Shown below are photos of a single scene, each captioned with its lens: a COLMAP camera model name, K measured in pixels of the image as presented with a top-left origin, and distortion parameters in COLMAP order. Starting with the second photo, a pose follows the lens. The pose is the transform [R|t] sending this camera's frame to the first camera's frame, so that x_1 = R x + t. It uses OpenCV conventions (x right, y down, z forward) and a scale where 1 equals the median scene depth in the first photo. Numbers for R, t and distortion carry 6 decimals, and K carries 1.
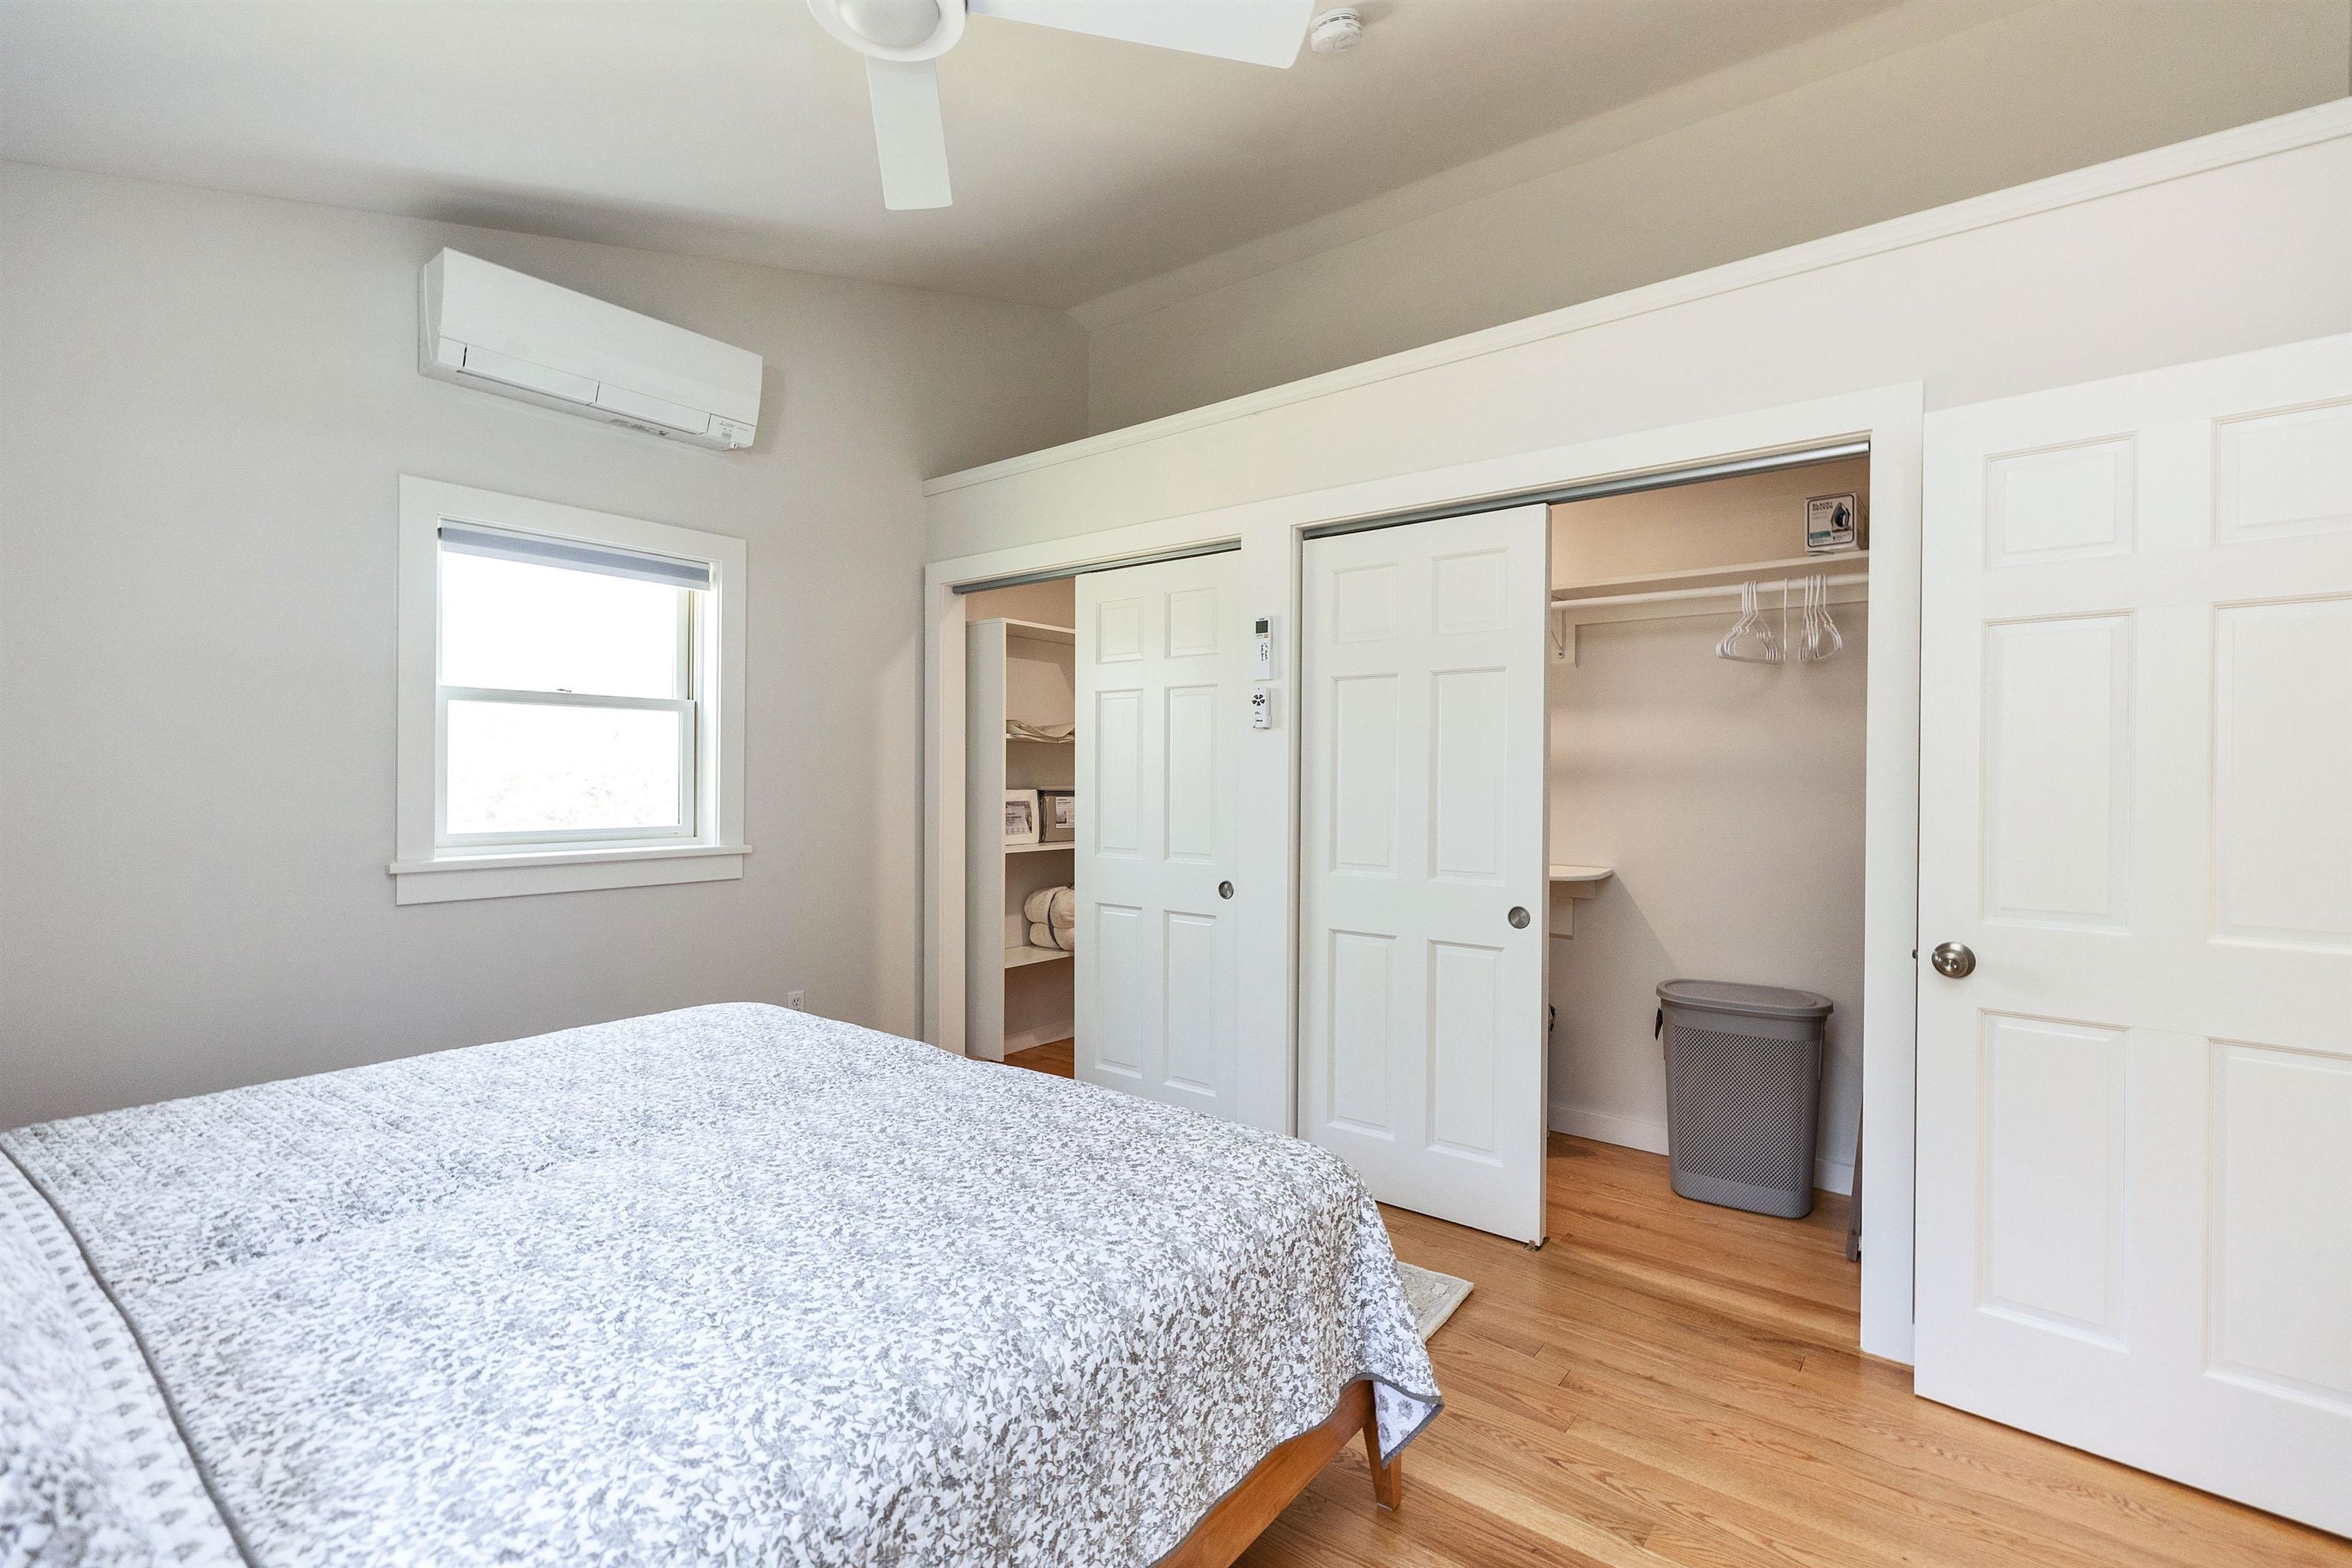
lens RADIAL K [[1050.4, 0, 1181.6], [0, 1050.4, 783.4], [0, 0, 1]] dist [-0.000059, 0.000365]
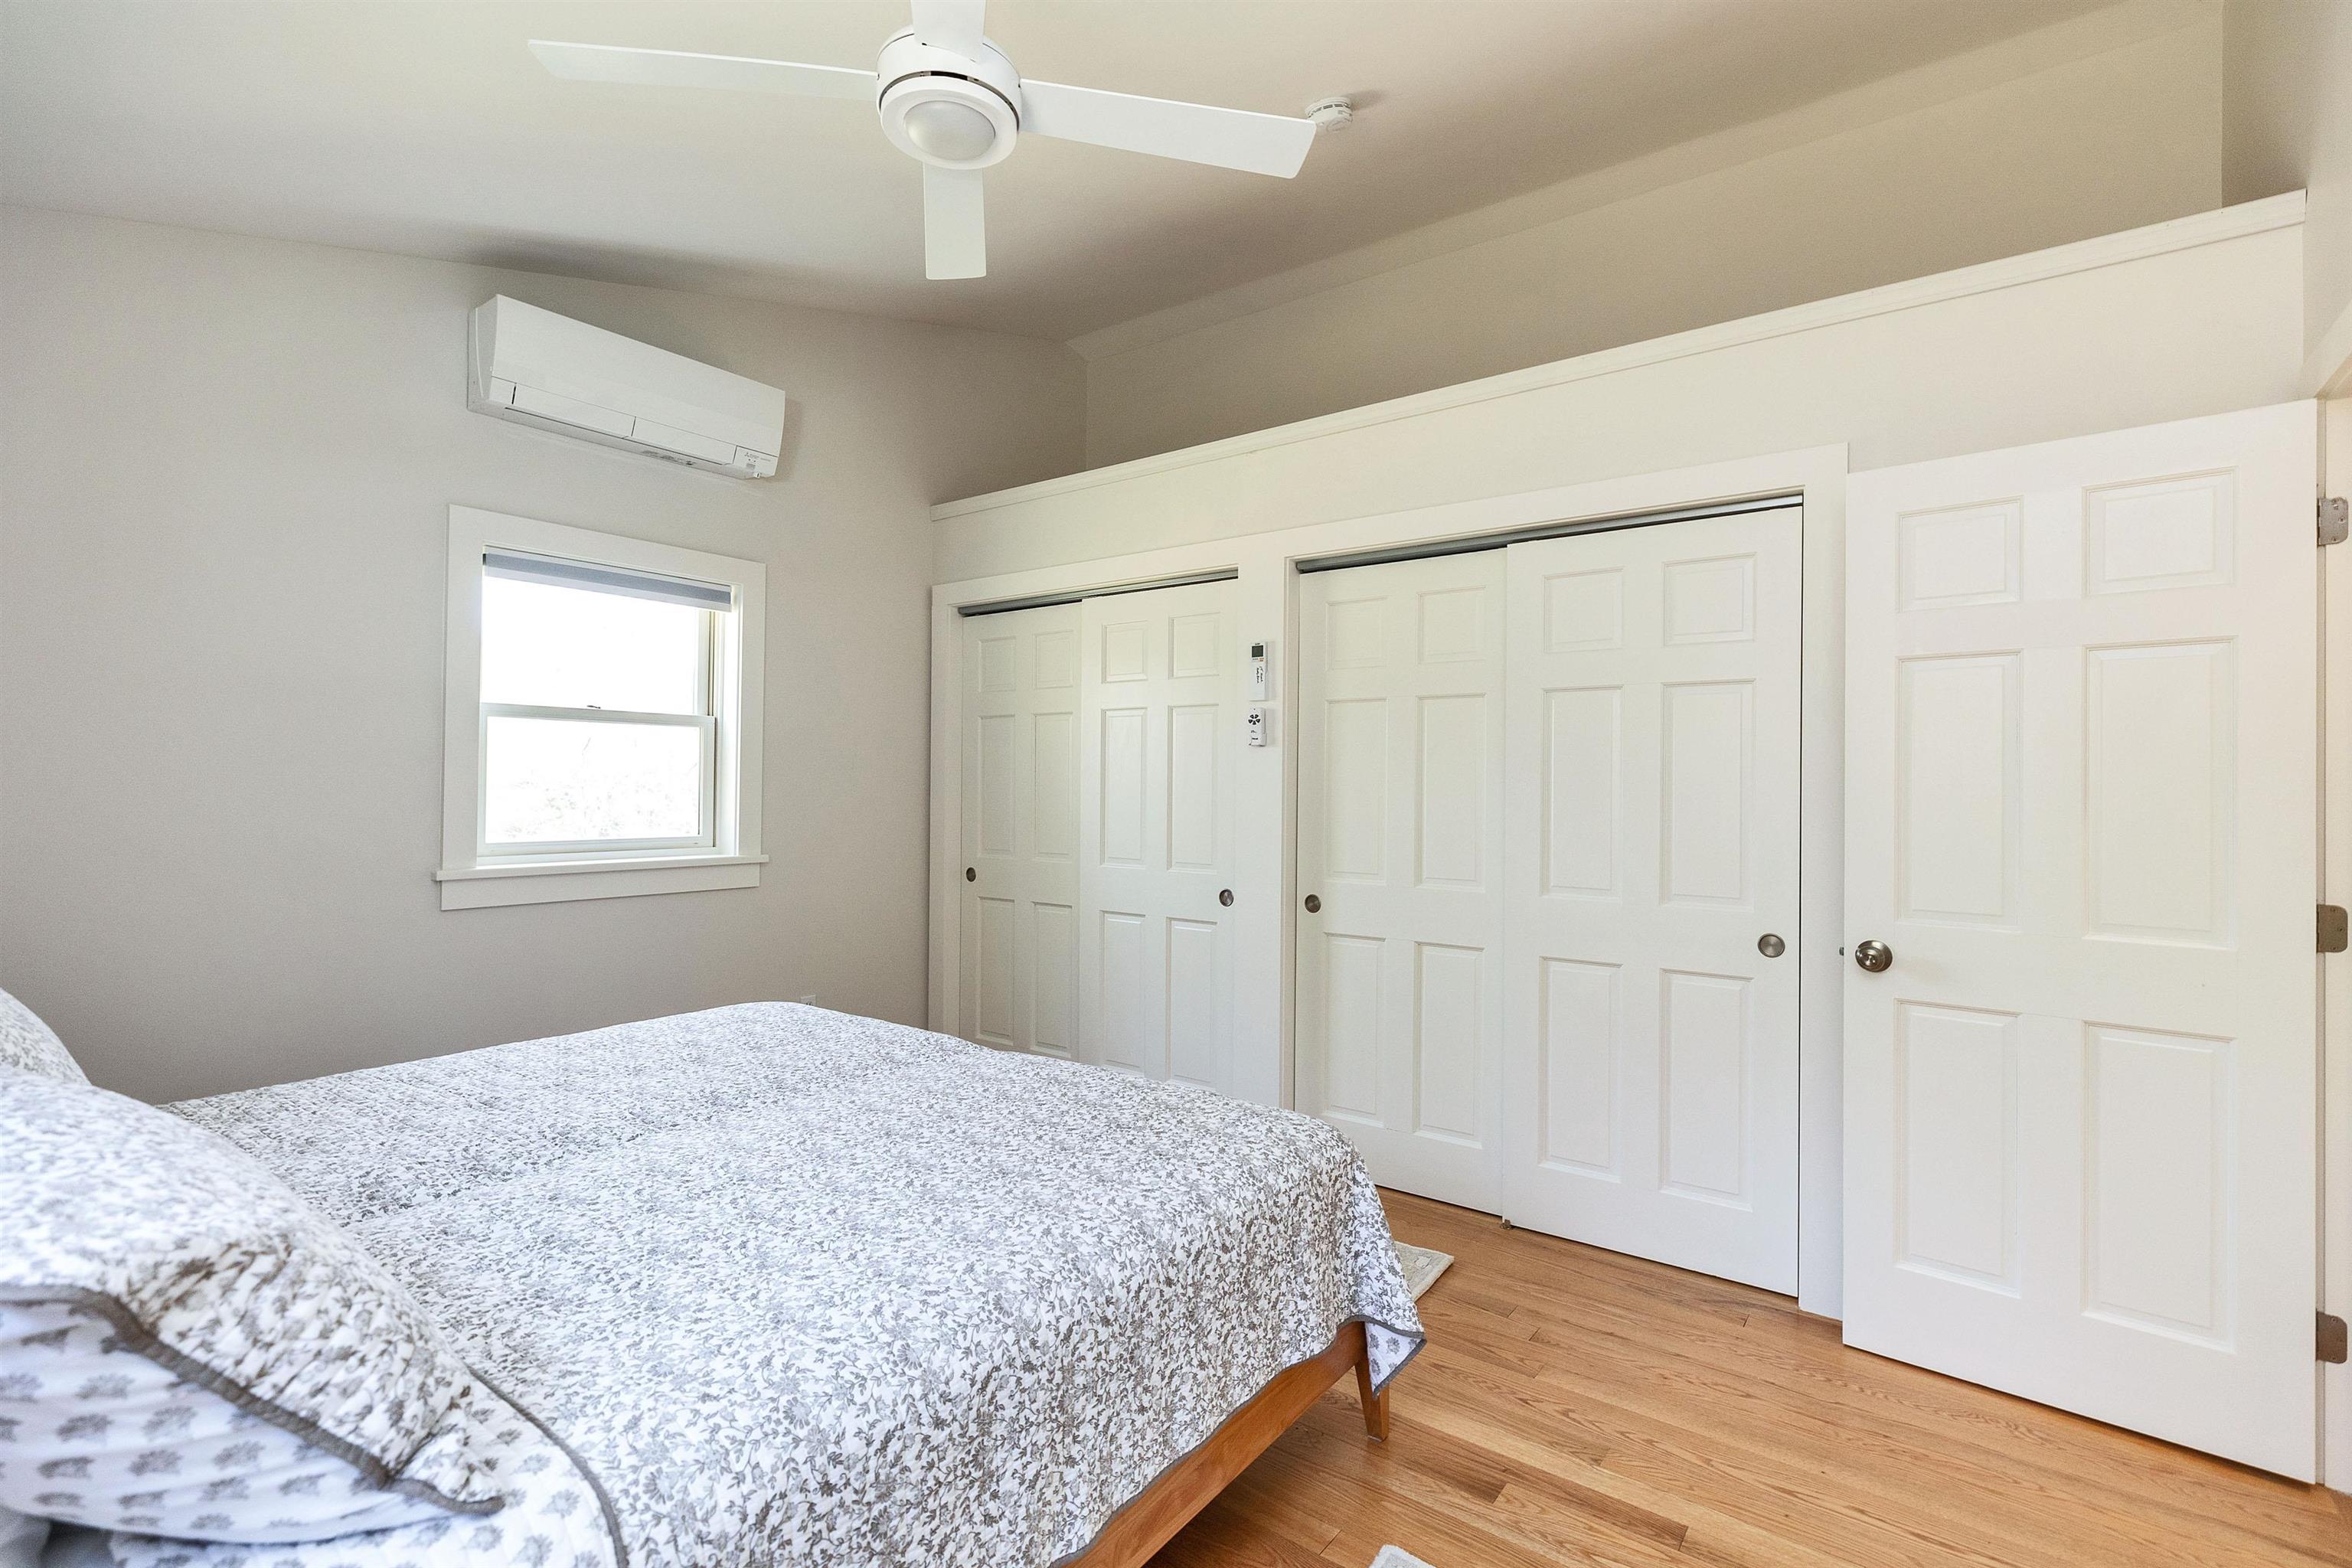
lens RADIAL K [[1061.1, 0, 1192.0], [0, 1061.1, 783.1], [0, 0, 1]] dist [0.001543, -0.000245]
pose [[0.999615, 0.003120, 0.027552, -0.041873], [-0.002800, 0.999928, -0.011667, -0.003760], [-0.027587, 0.011586, 0.999552, -0.164809]]
